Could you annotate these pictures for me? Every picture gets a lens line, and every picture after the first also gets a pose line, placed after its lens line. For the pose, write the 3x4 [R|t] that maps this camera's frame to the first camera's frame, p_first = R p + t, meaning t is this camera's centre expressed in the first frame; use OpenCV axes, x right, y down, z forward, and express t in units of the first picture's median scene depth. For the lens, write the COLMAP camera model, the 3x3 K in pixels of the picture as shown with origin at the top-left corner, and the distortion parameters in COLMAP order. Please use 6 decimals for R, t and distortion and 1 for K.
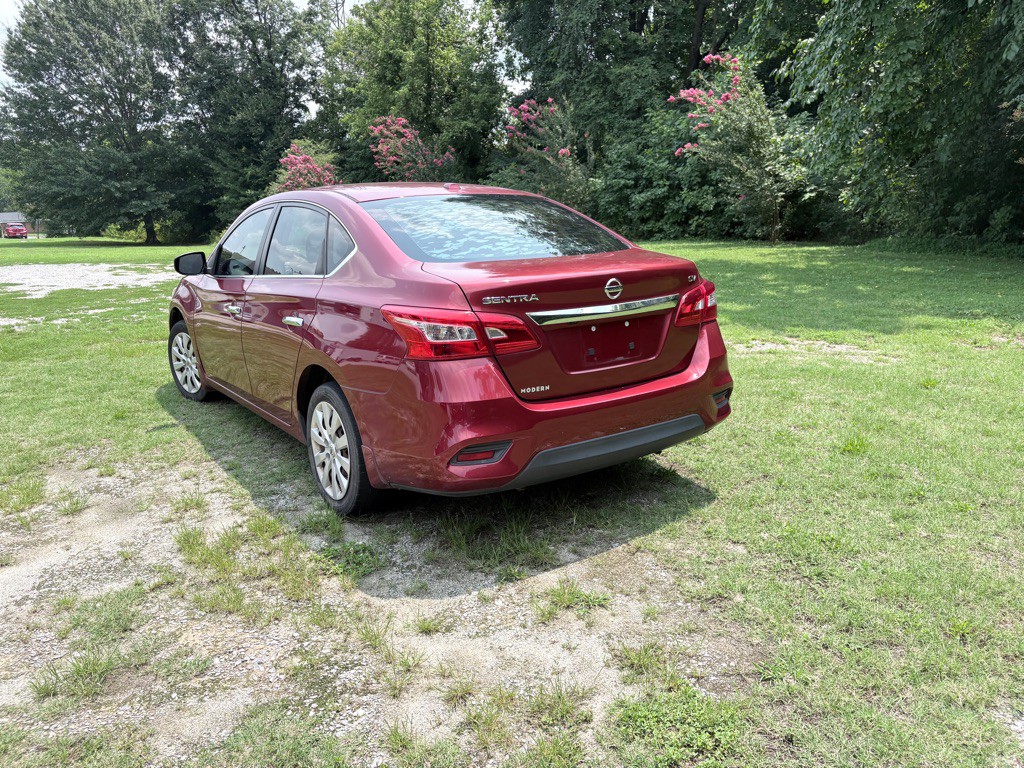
lens RADIAL K [[789.1, 0, 509.3], [0, 789.1, 390.9], [0, 0, 1]] dist [0.048208, -0.050798]
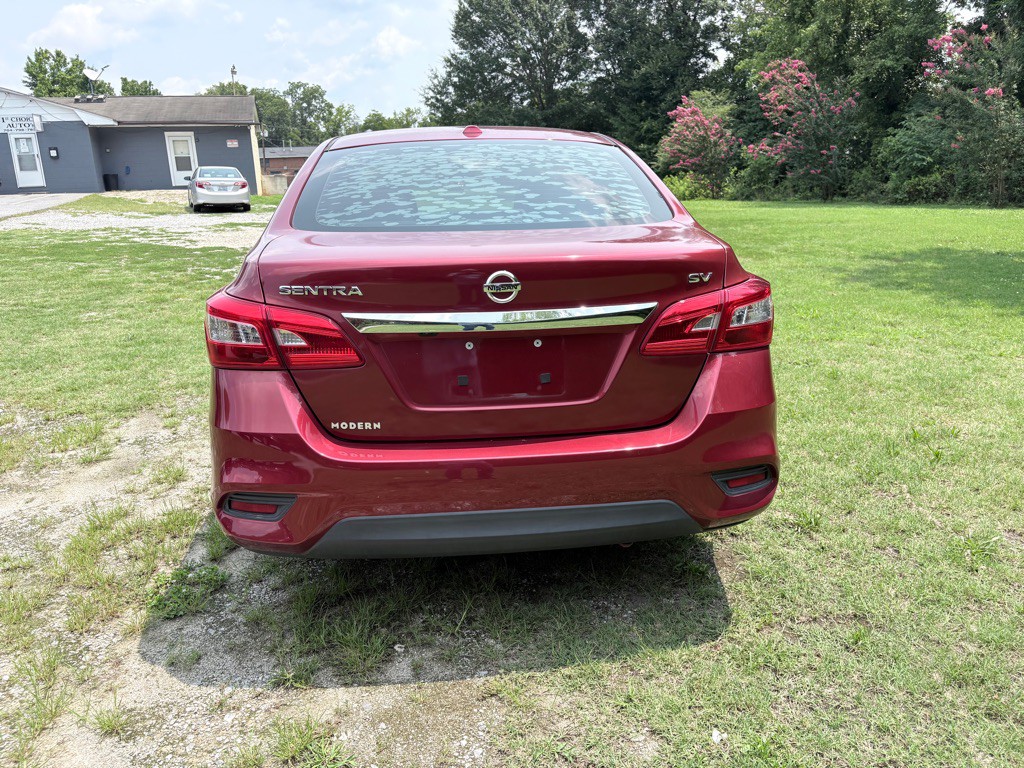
lens RADIAL K [[789.1, 0, 498.0], [0, 789.1, 383.1], [0, 0, 1]] dist [0.048208, -0.050798]
pose [[0.865227, 0.140689, -0.481237, 0.051640], [-0.119620, 0.990031, 0.074367, -0.011548], [0.486902, -0.006778, 0.873430, 0.051679]]
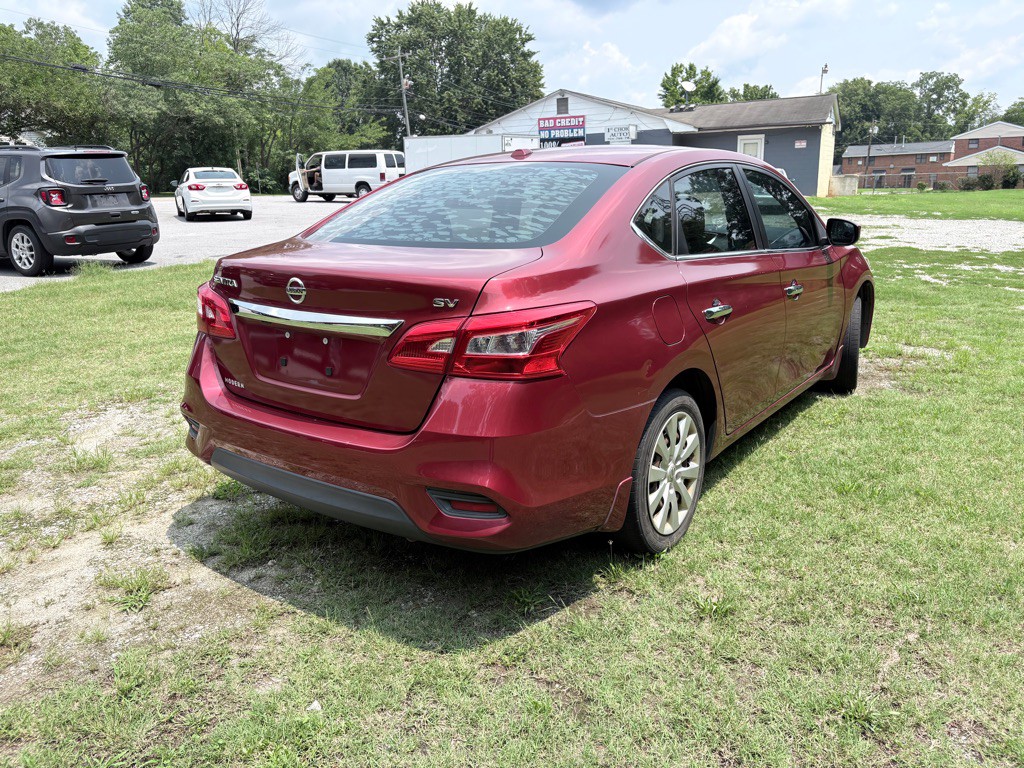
lens RADIAL K [[789.1, 0, 504.2], [0, 789.1, 377.8], [0, 0, 1]] dist [0.048208, -0.050798]
pose [[0.302793, 0.251835, -0.919182, 0.109319], [-0.209077, 0.958516, 0.193738, -0.028183], [0.929840, 0.133518, 0.342885, 0.108665]]
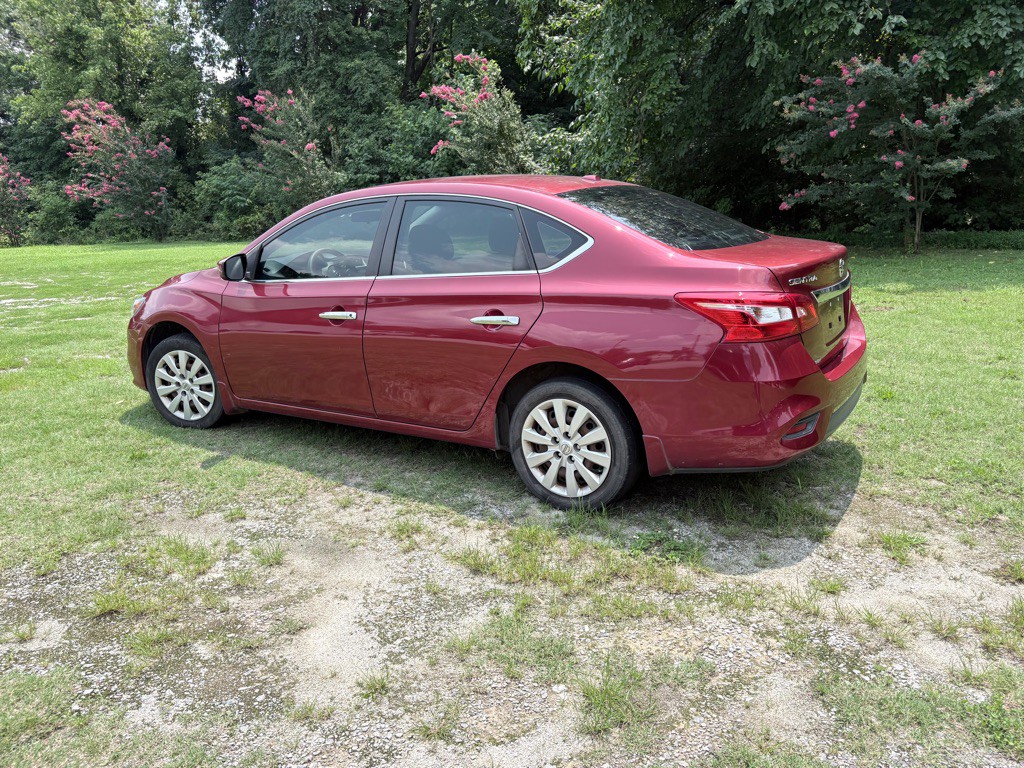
lens RADIAL K [[789.1, 0, 513.9], [0, 789.1, 383.7], [0, 0, 1]] dist [0.048208, -0.050798]
pose [[0.918685, -0.098209, 0.382586, -0.086026], [0.099383, 0.994908, 0.016748, -0.003493], [-0.382283, 0.022636, 0.923768, 0.016626]]
